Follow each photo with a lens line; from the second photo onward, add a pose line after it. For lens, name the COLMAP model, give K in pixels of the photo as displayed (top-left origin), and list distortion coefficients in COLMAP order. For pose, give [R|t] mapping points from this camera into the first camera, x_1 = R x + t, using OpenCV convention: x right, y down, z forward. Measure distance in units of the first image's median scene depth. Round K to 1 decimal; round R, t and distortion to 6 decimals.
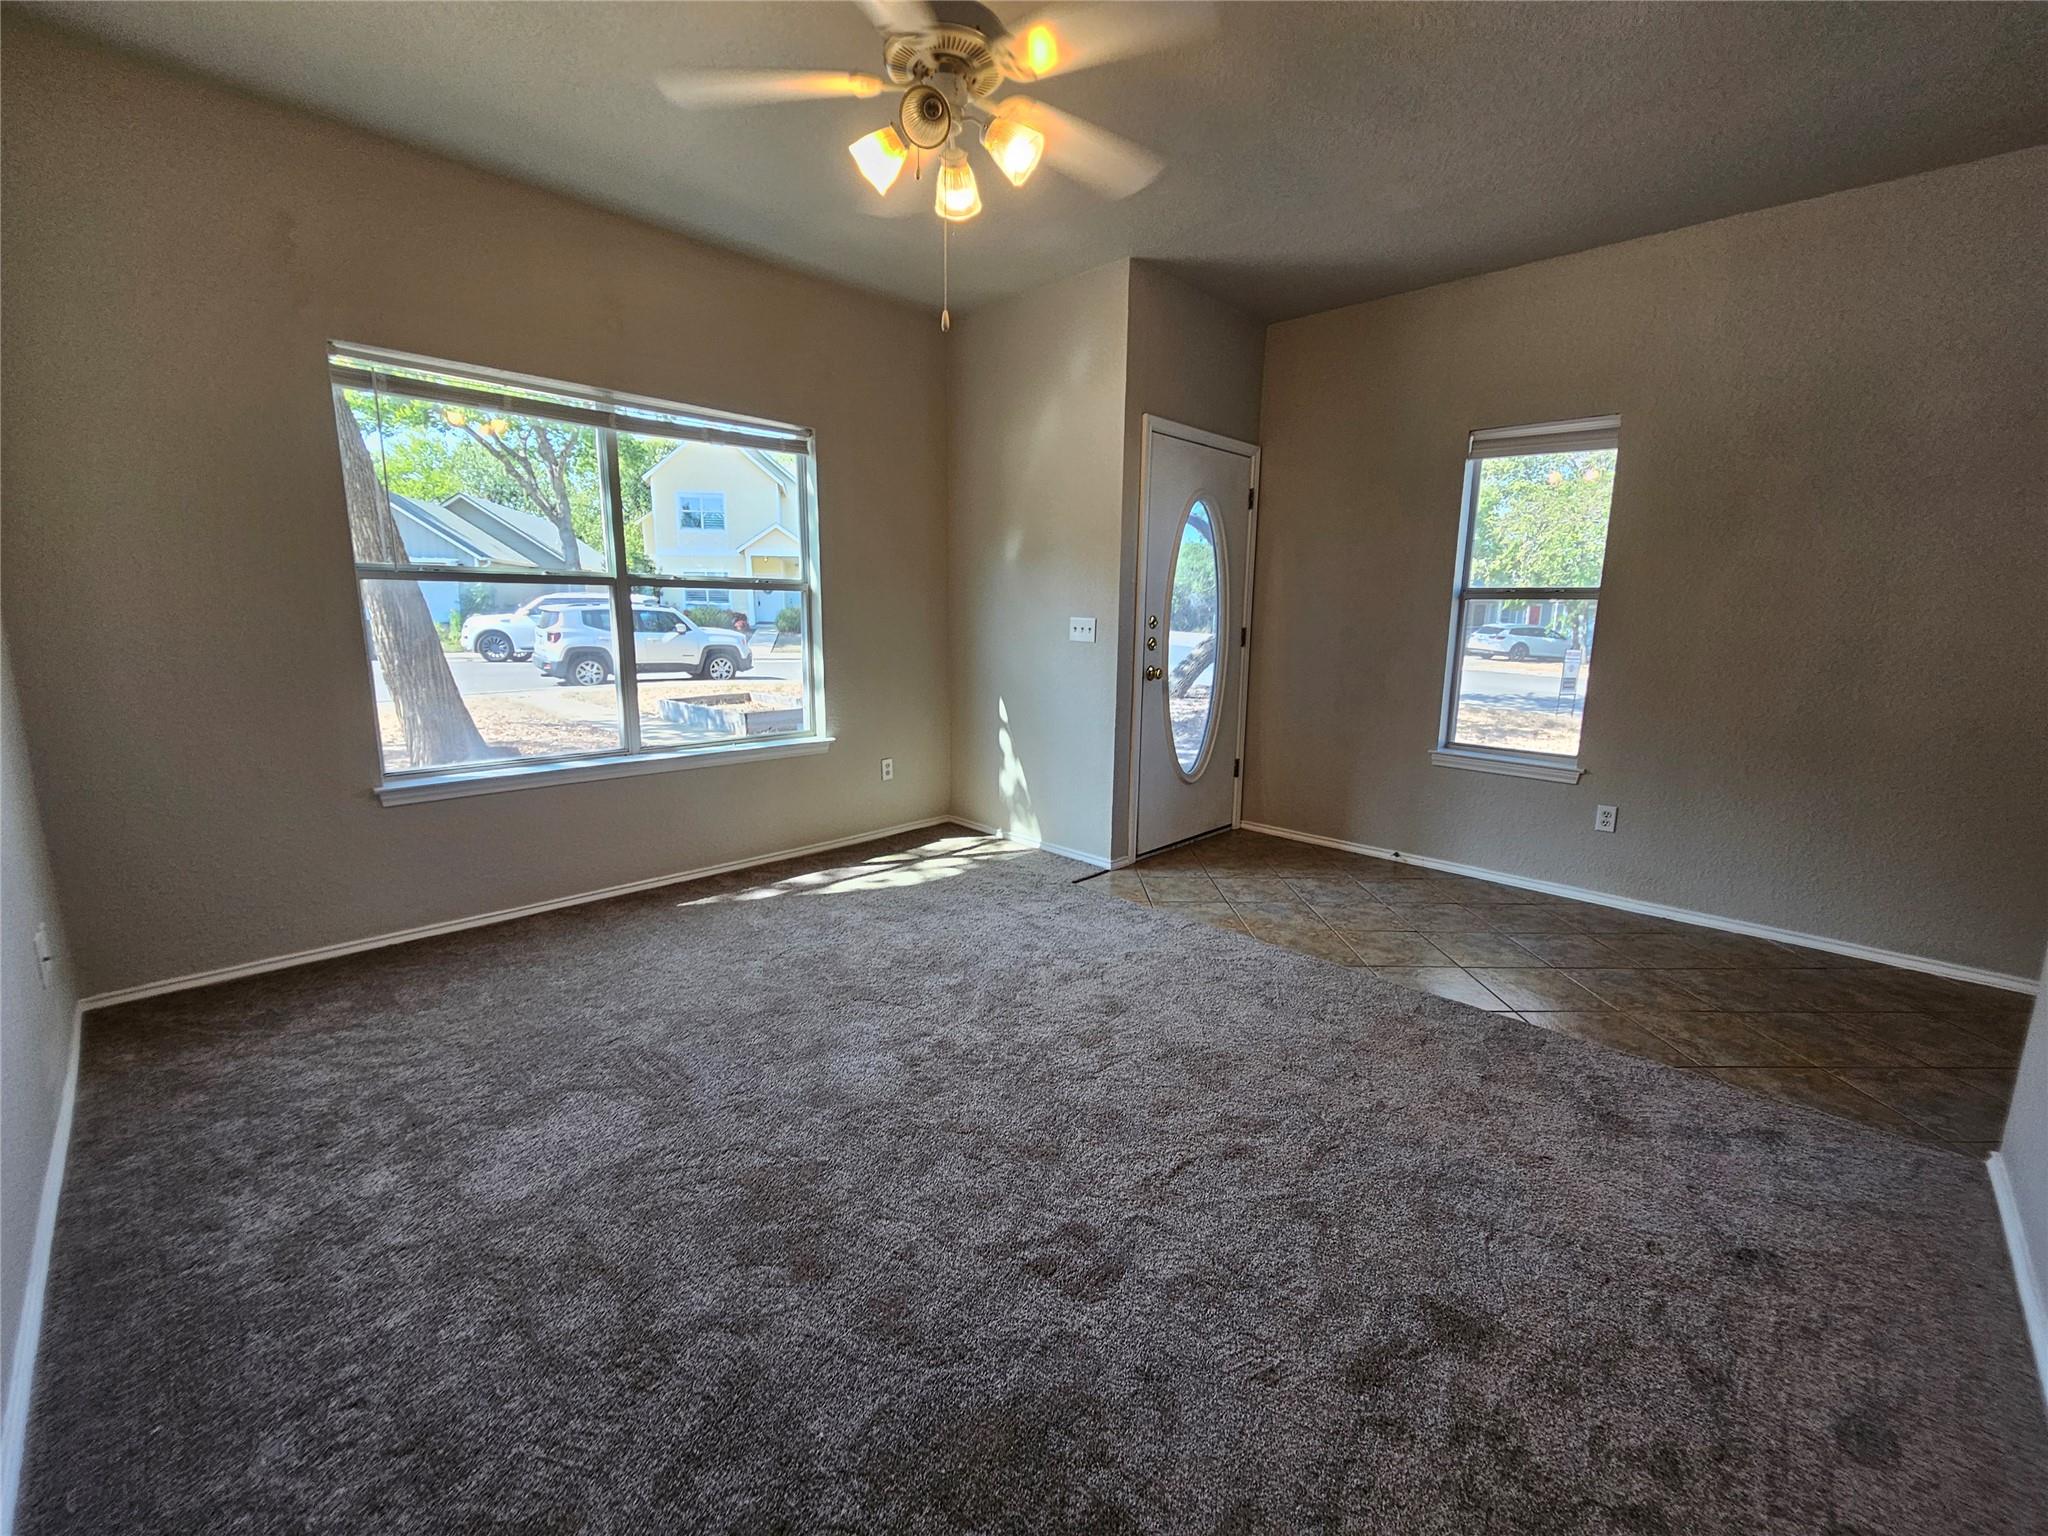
lens RADIAL K [[843.4, 0, 1028.3], [0, 843.4, 768.1], [0, 0, 1]] dist [-0.002711, 0.000286]
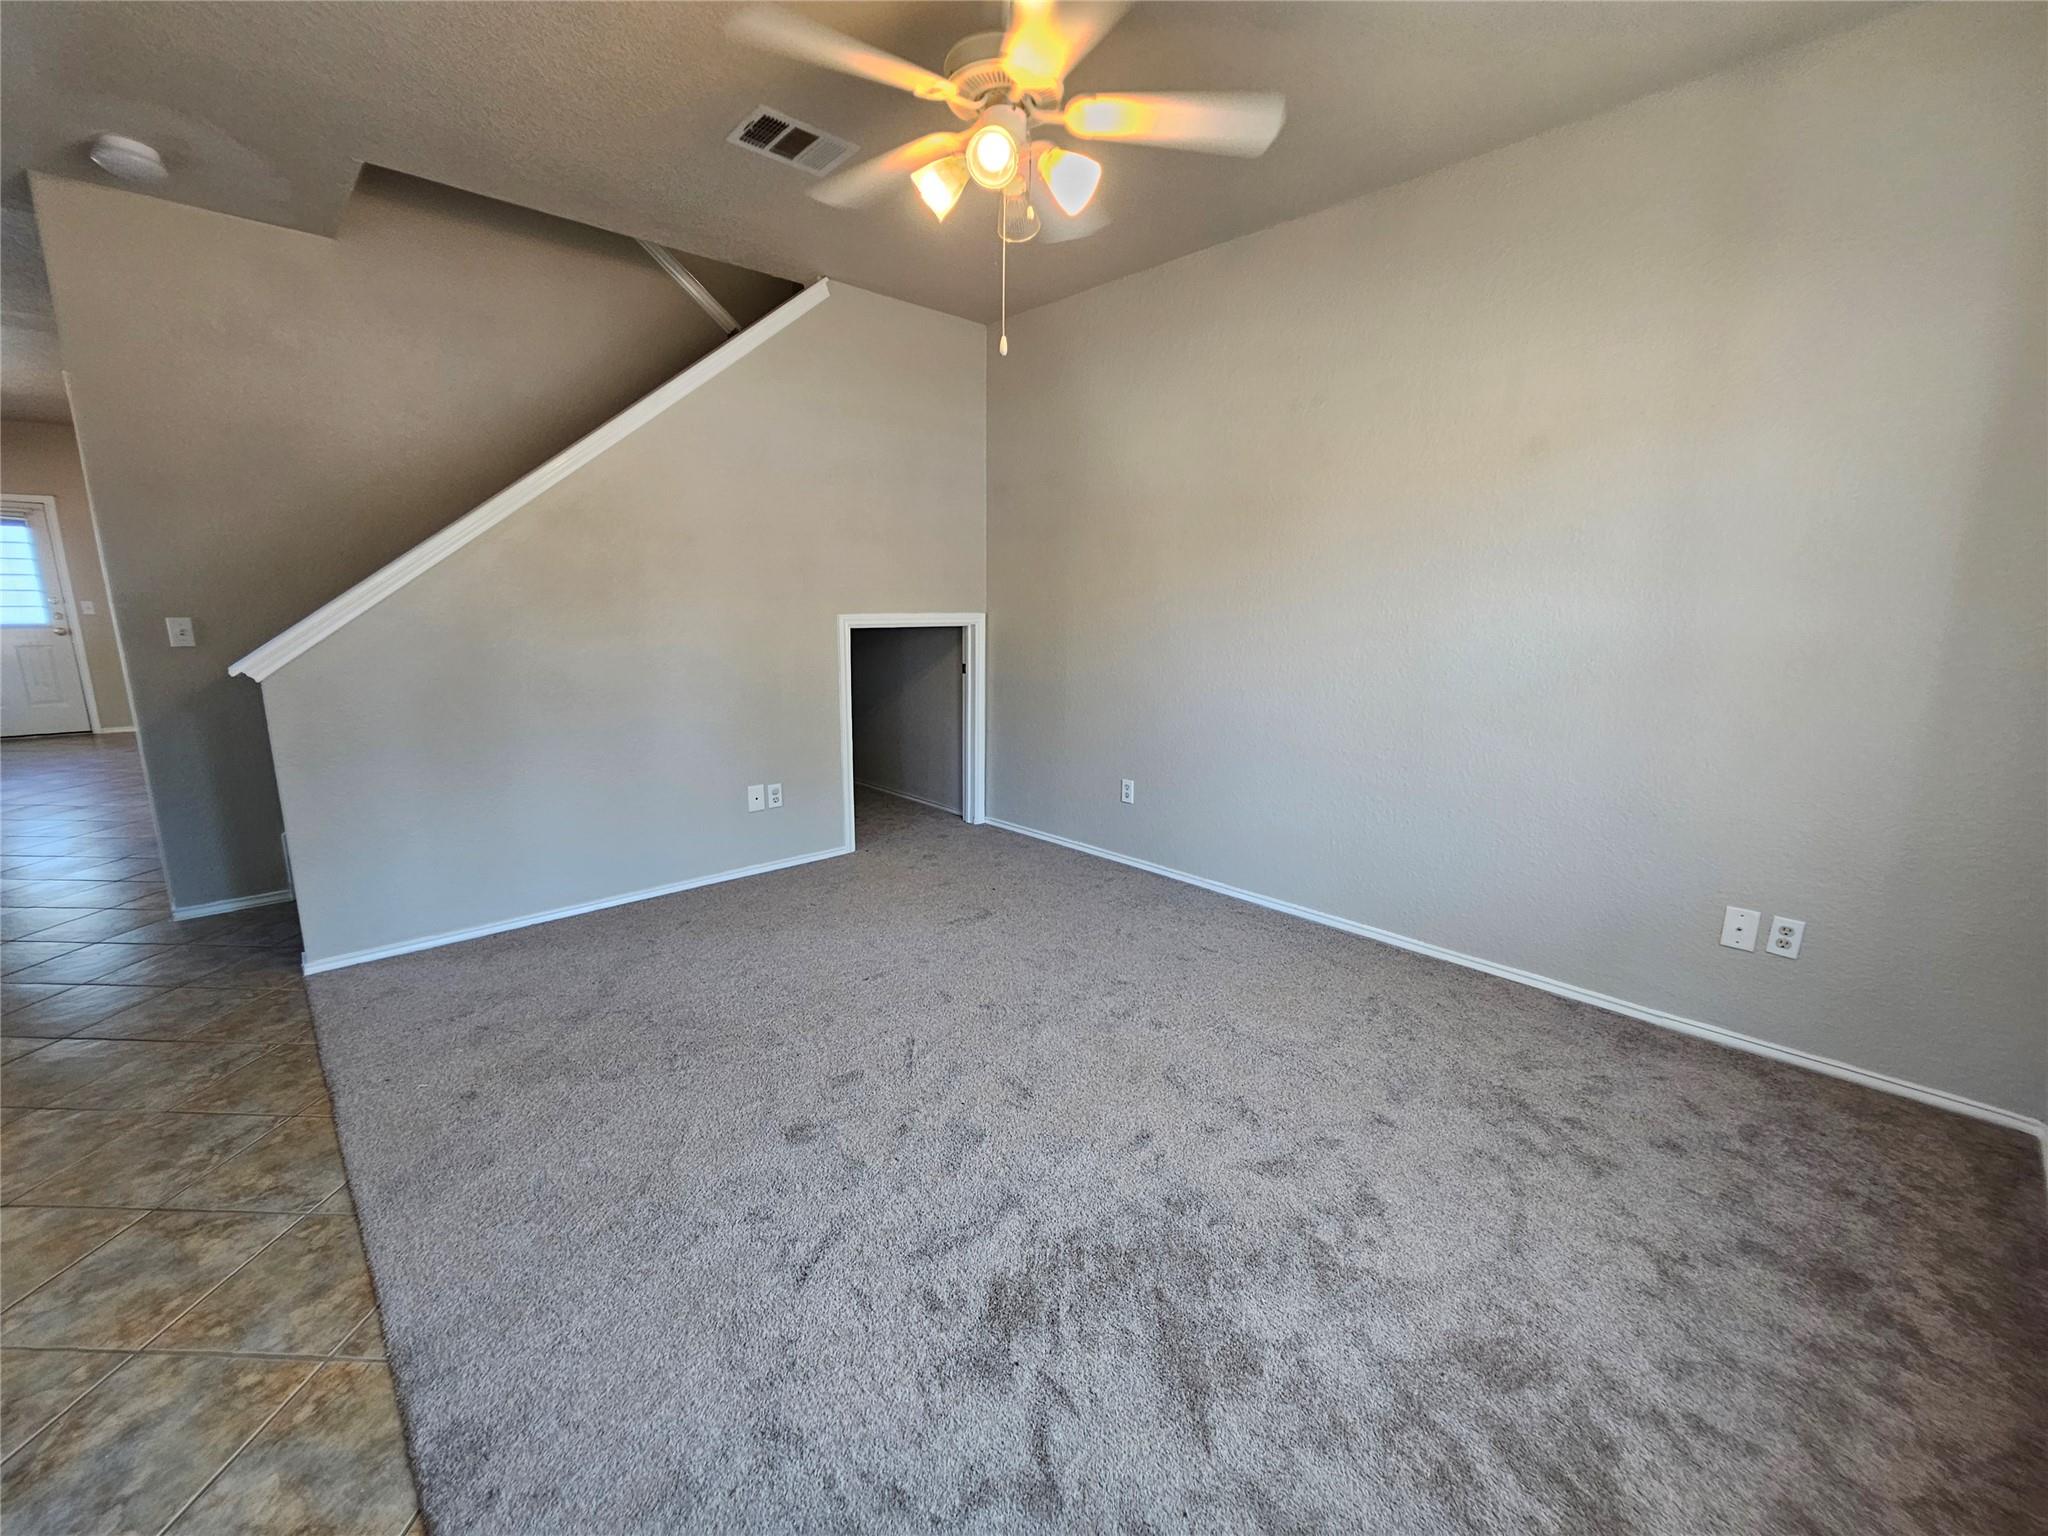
lens RADIAL K [[843.4, 0, 1028.3], [0, 843.4, 768.1], [0, 0, 1]] dist [-0.002711, 0.000286]
pose [[-0.998536, -0.034945, 0.041276, -0.091739], [-0.016938, 0.926886, 0.374960, -0.223322], [-0.051361, 0.373712, -0.926122, 1.083756]]
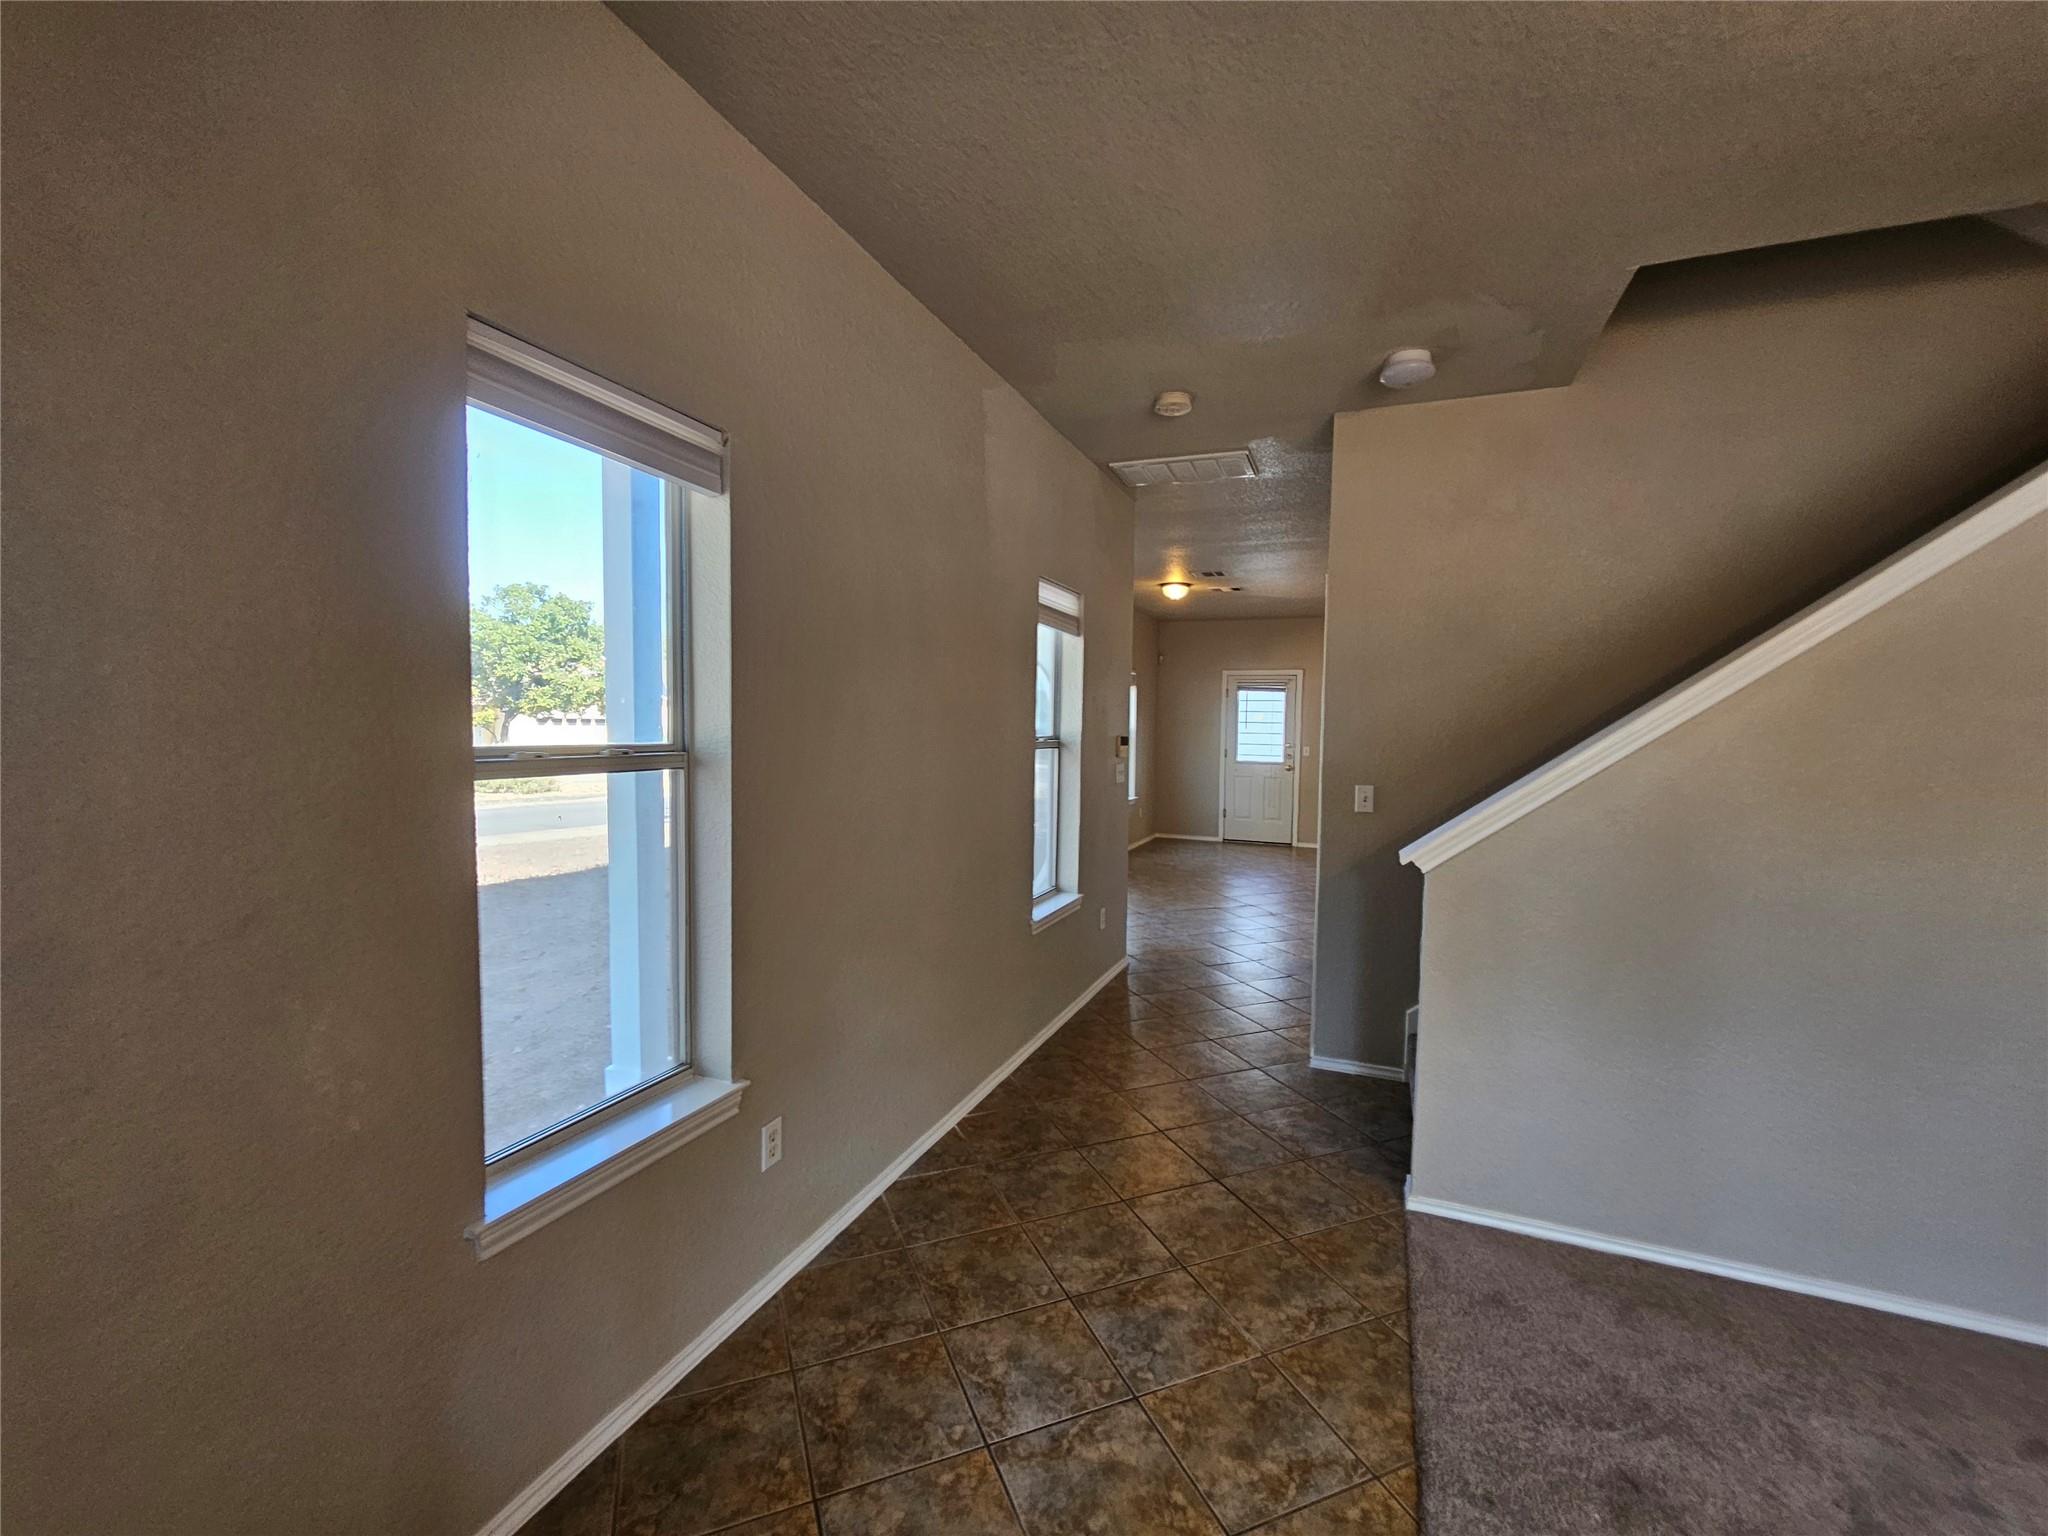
lens RADIAL K [[843.4, 0, 1028.3], [0, 843.4, 768.1], [0, 0, 1]] dist [-0.002711, 0.000286]
pose [[-0.363041, -0.072560, 0.928944, 0.101913], [0.150933, 0.979217, 0.135472, -0.223586], [-0.919468, 0.189390, -0.344544, 0.920201]]
